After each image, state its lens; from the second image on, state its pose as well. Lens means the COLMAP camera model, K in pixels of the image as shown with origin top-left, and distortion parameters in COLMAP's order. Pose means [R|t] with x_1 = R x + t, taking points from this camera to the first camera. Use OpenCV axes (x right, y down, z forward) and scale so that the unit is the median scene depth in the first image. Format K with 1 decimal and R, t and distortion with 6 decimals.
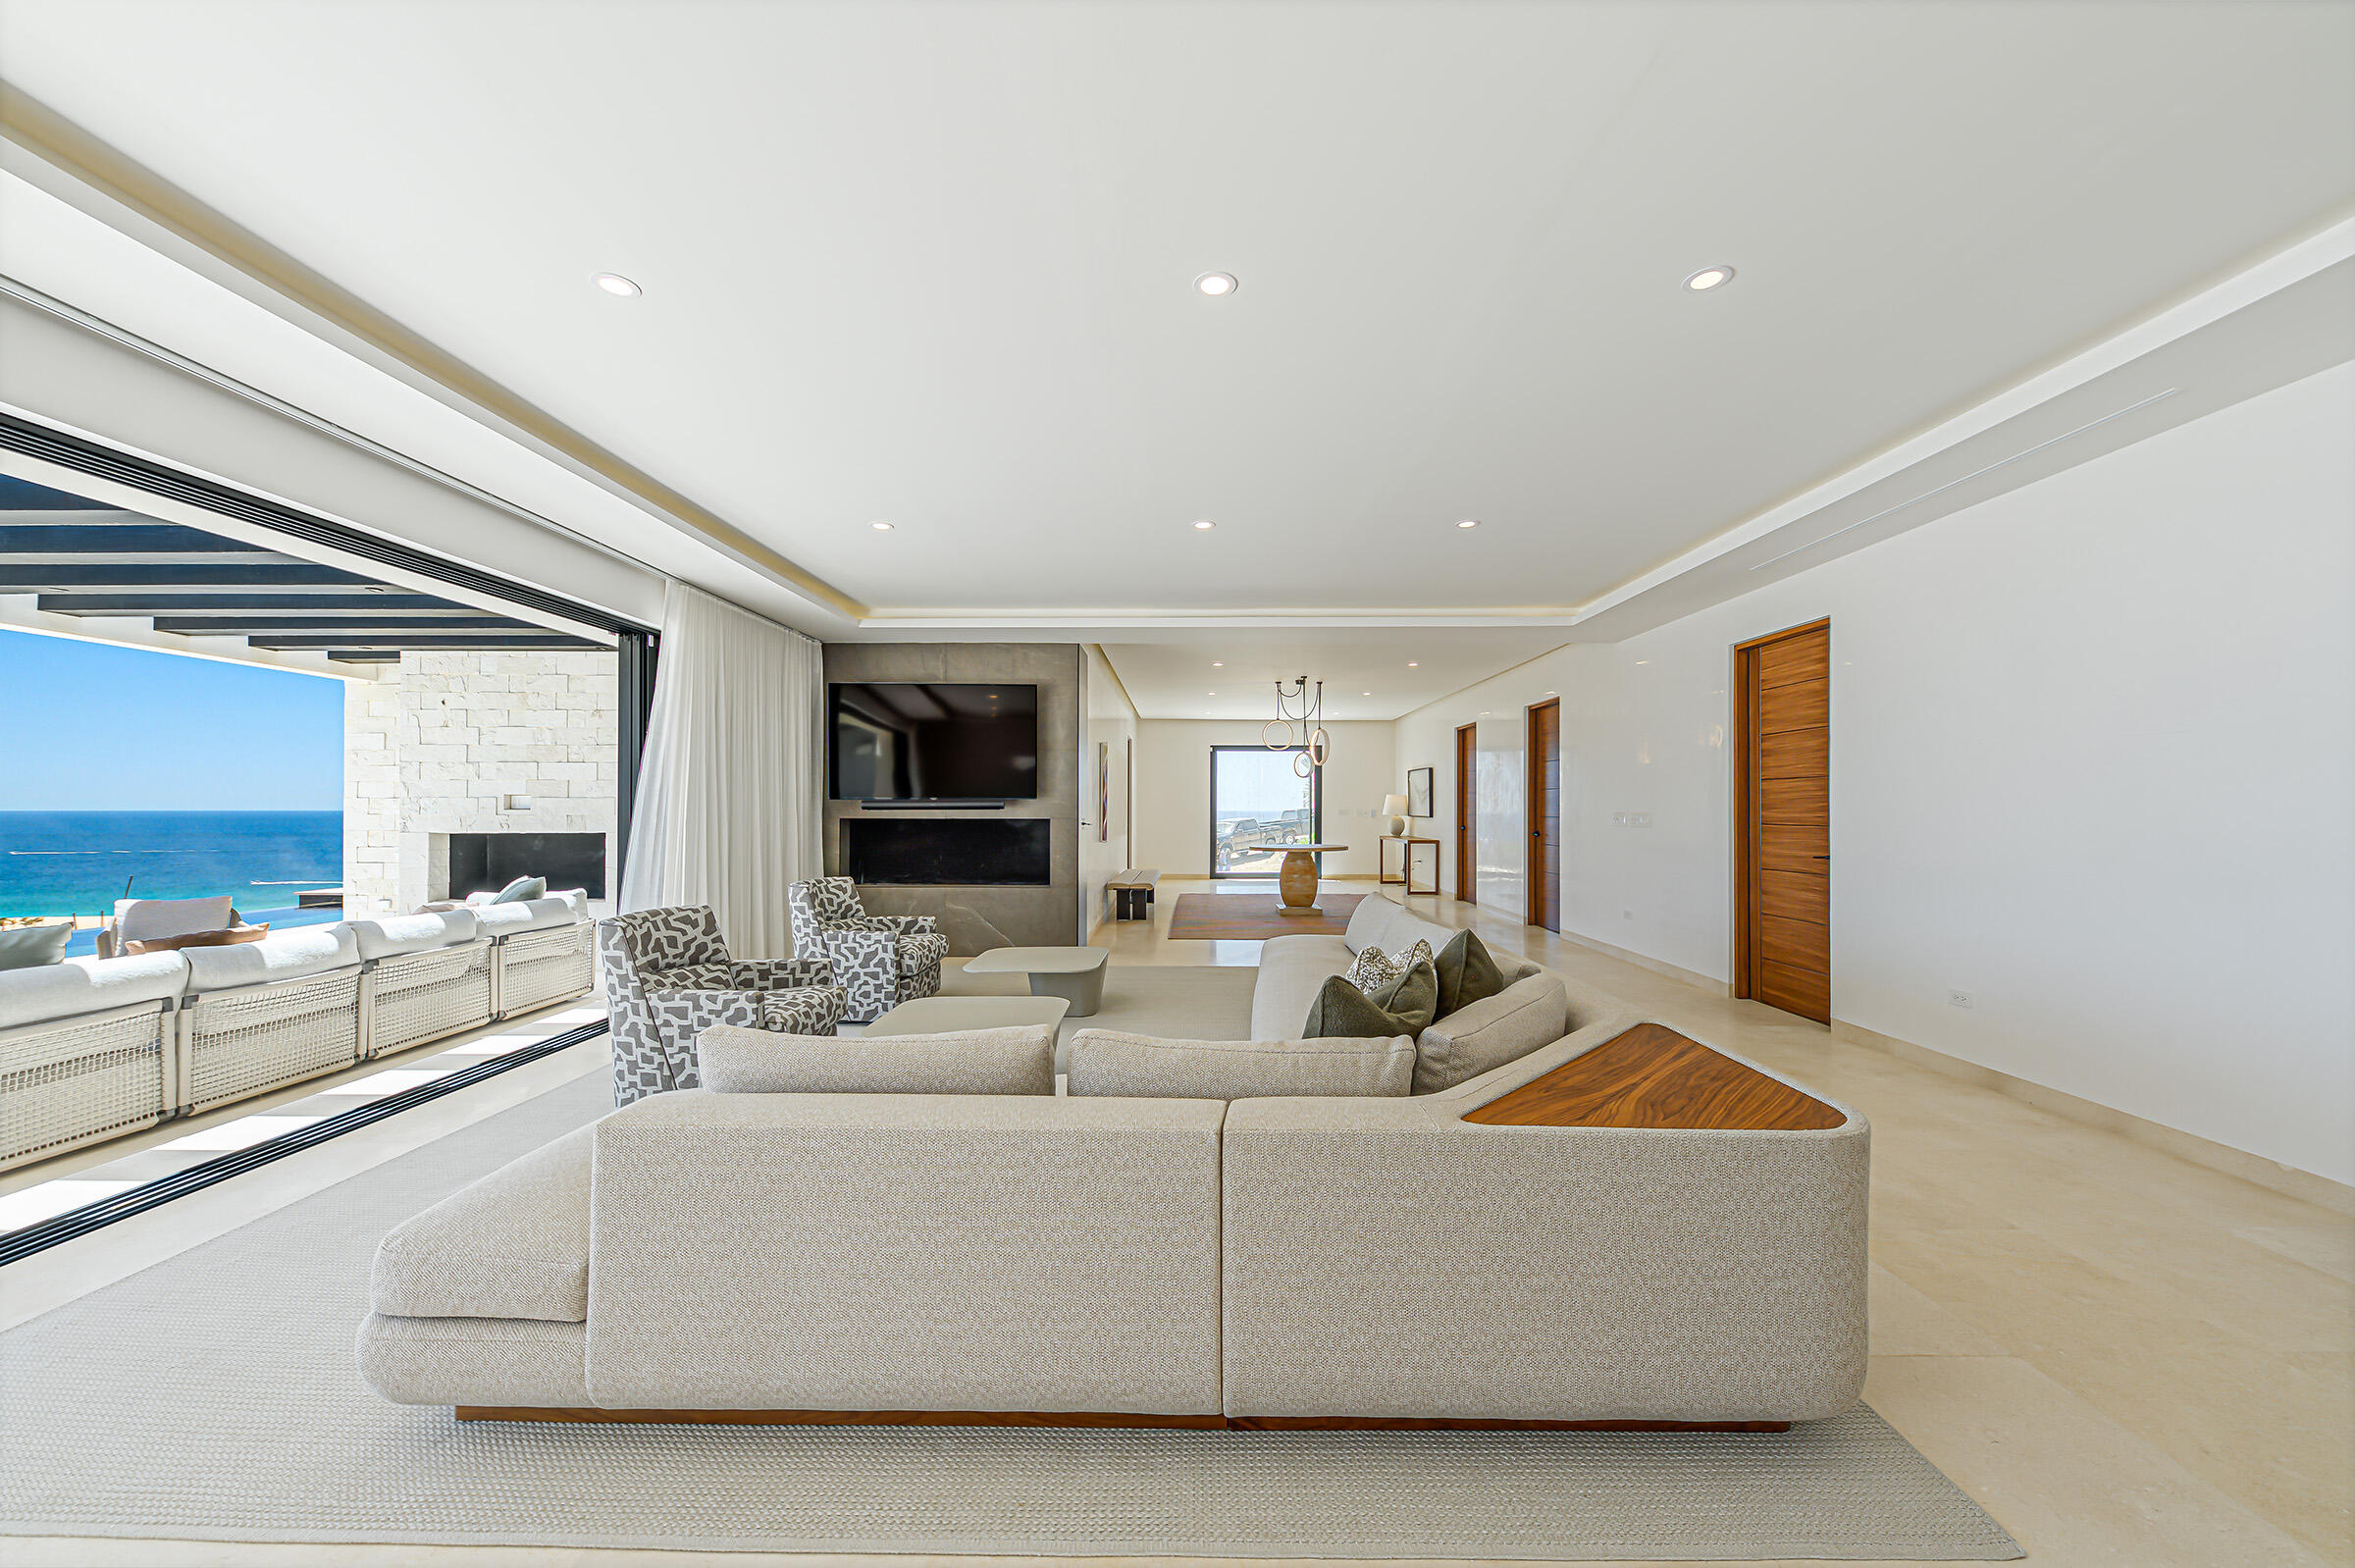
lens RADIAL K [[835.3, 0, 1190.5], [0, 835.3, 821.4], [0, 0, 1]] dist [-0.002343, -0.000773]
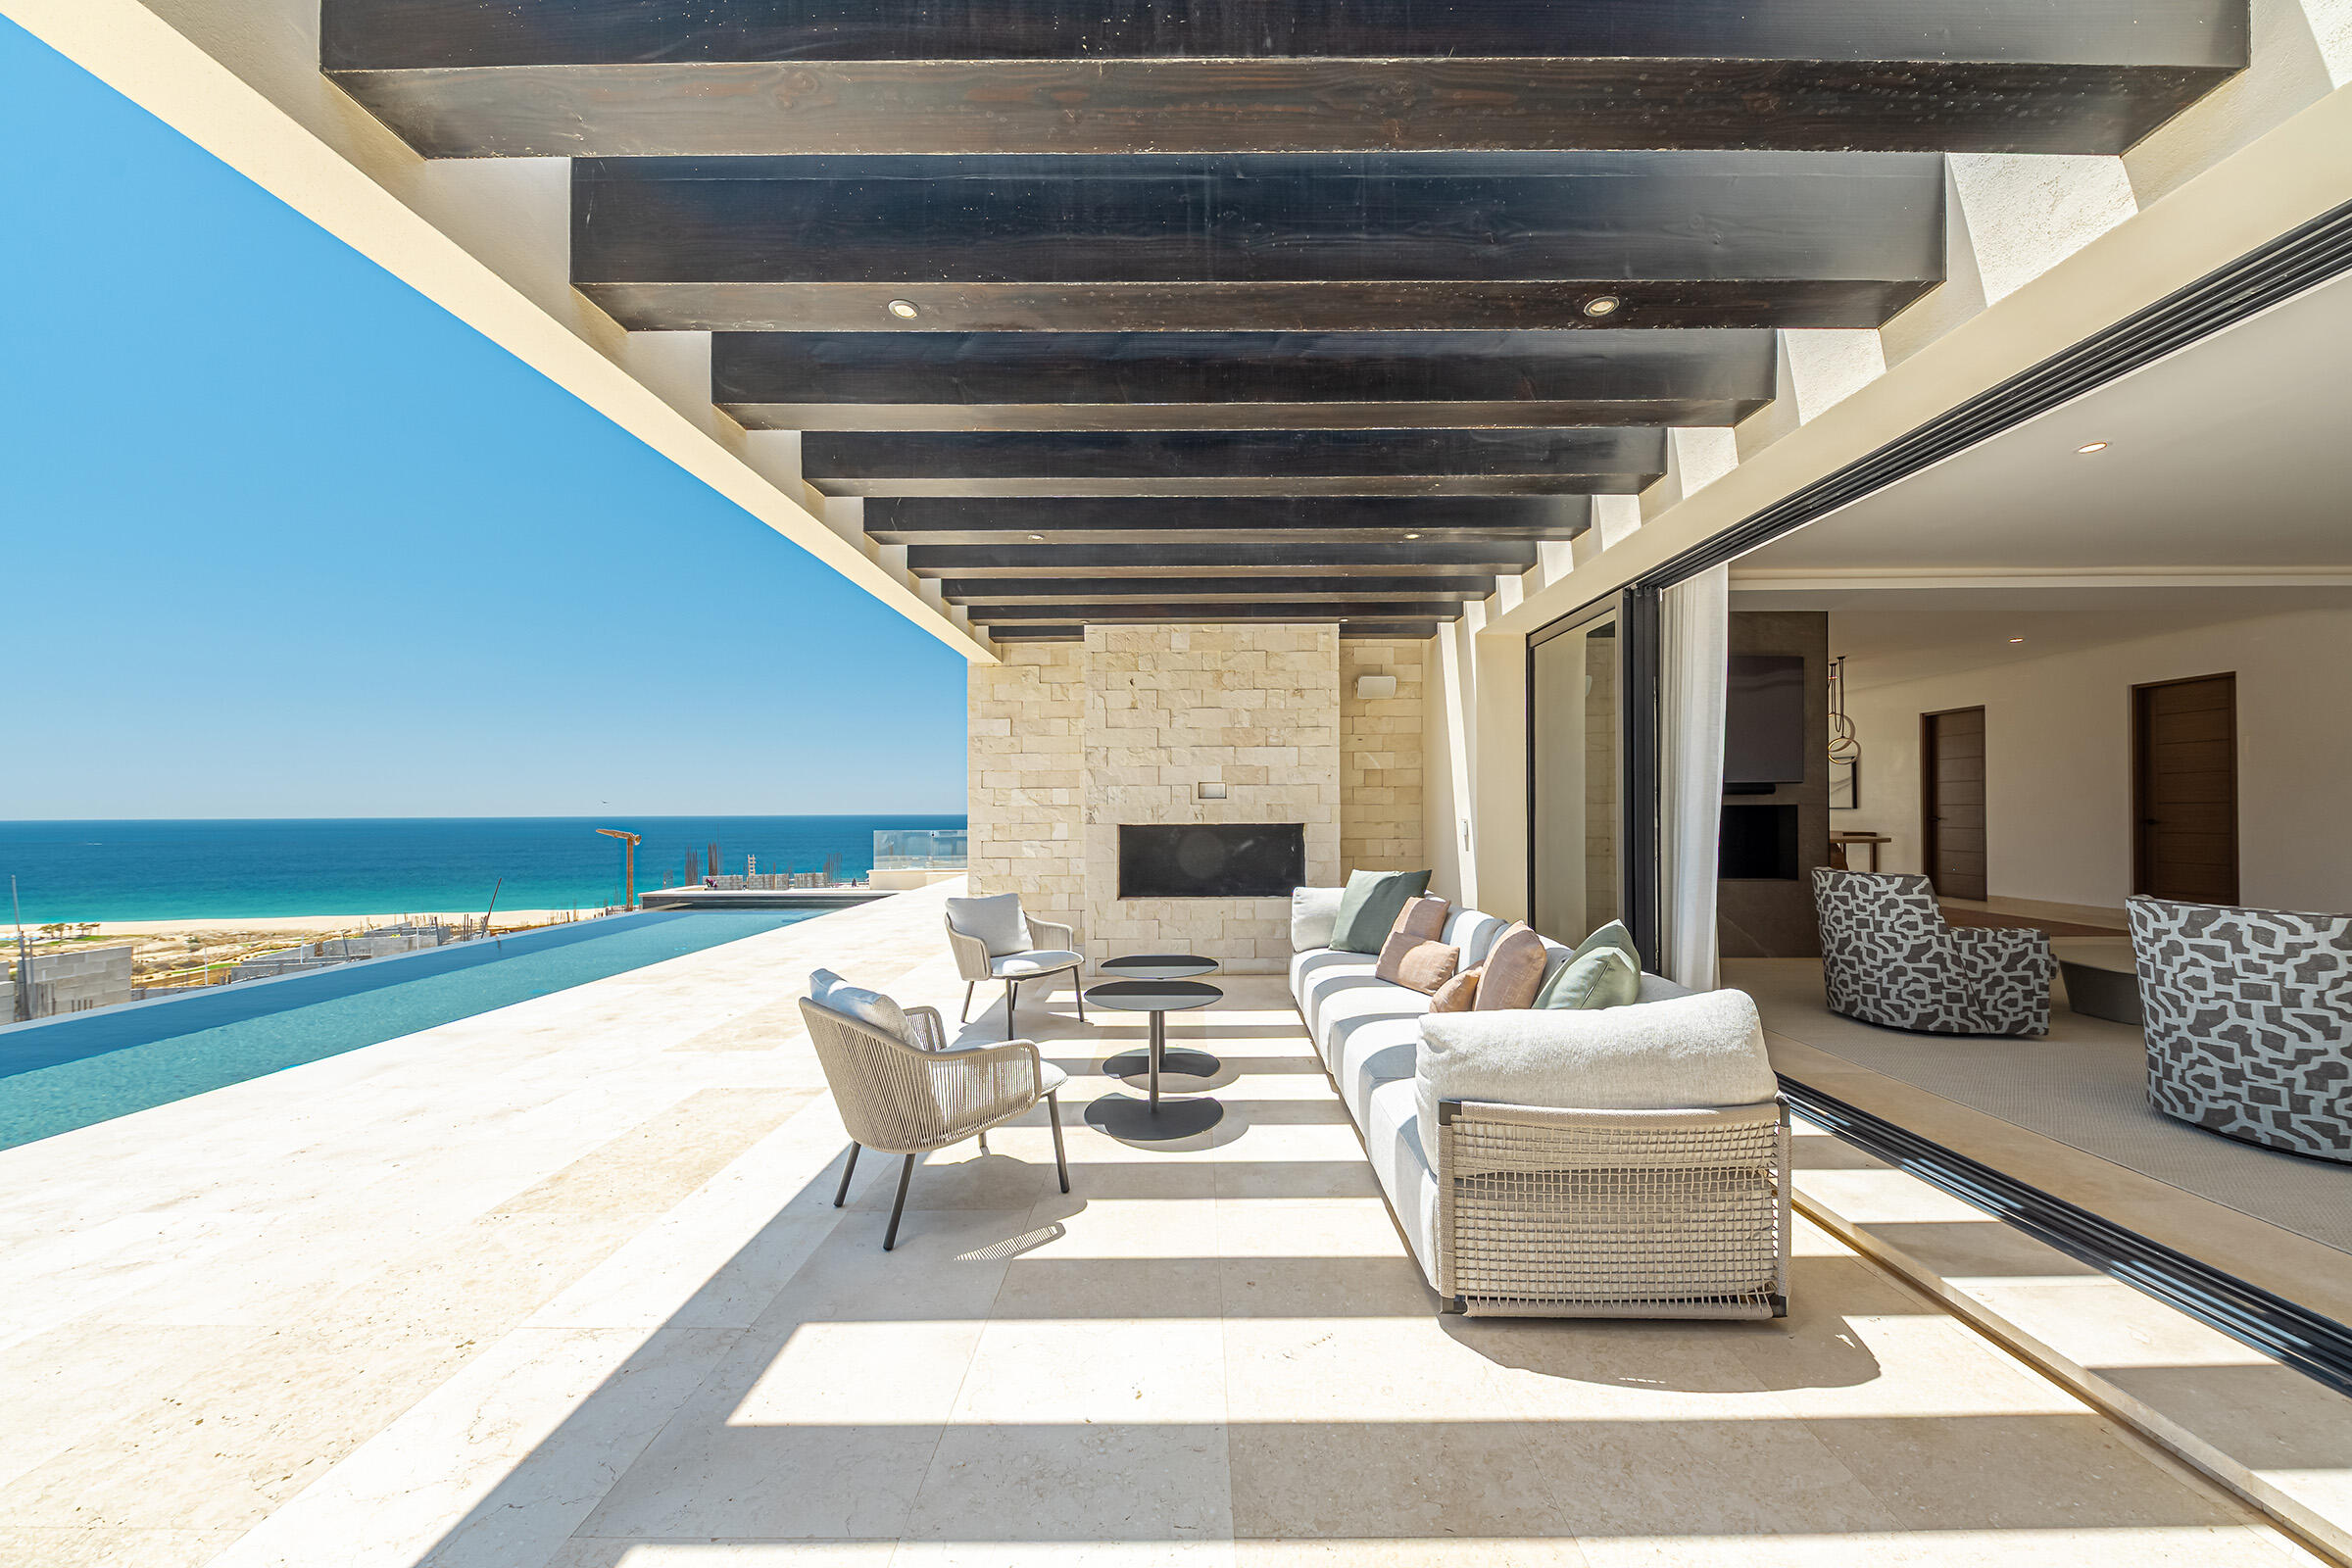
lens RADIAL K [[816.2, 0, 1176.4], [0, 816.2, 801.2], [0, 0, 1]] dist [-0.002614, -0.000627]
pose [[0.999960, -0.008491, -0.002717, -0.846964], [0.008429, 0.999720, -0.022125, 0.008216], [0.002904, 0.022102, 0.999752, 0.107501]]
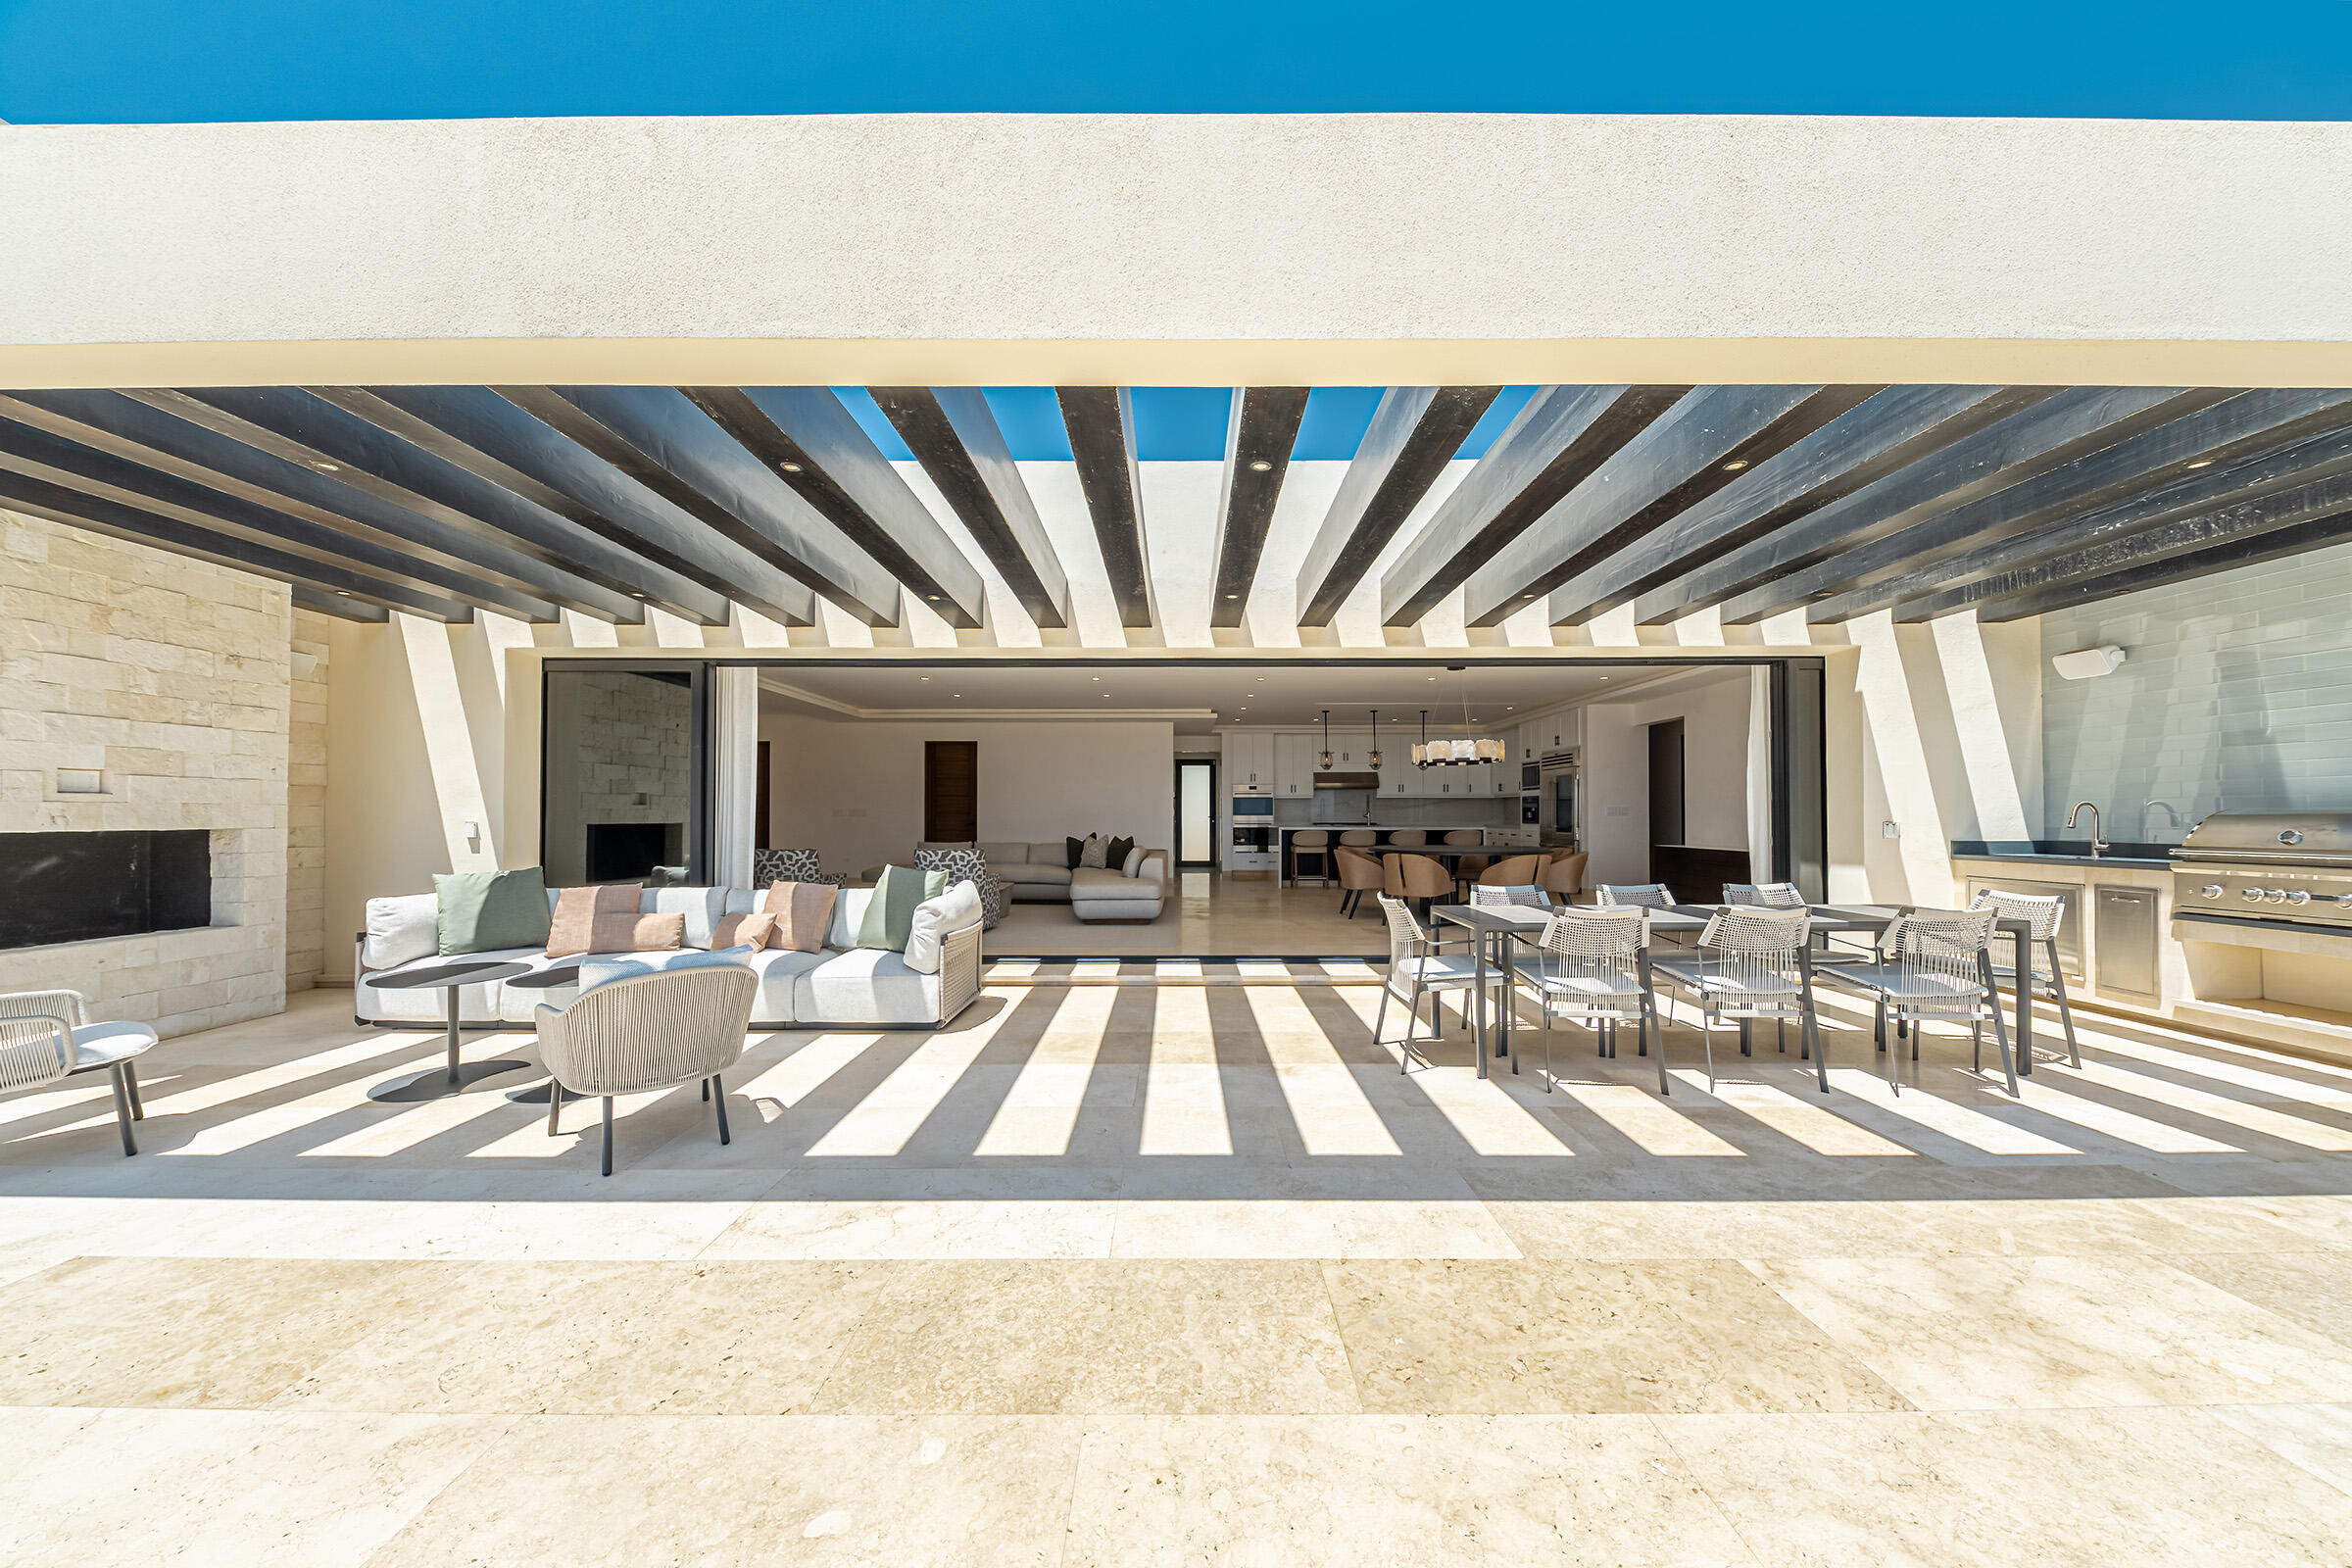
lens RADIAL K [[816.2, 0, 1176.2], [0, 816.2, 806.3], [0, 0, 1]] dist [-0.002614, -0.000627]
pose [[-0.000005, 0.007788, 0.999970, -1.404528], [0.013280, 0.999881, -0.007787, 0.010584], [-0.999912, 0.013280, -0.000109, 0.203725]]
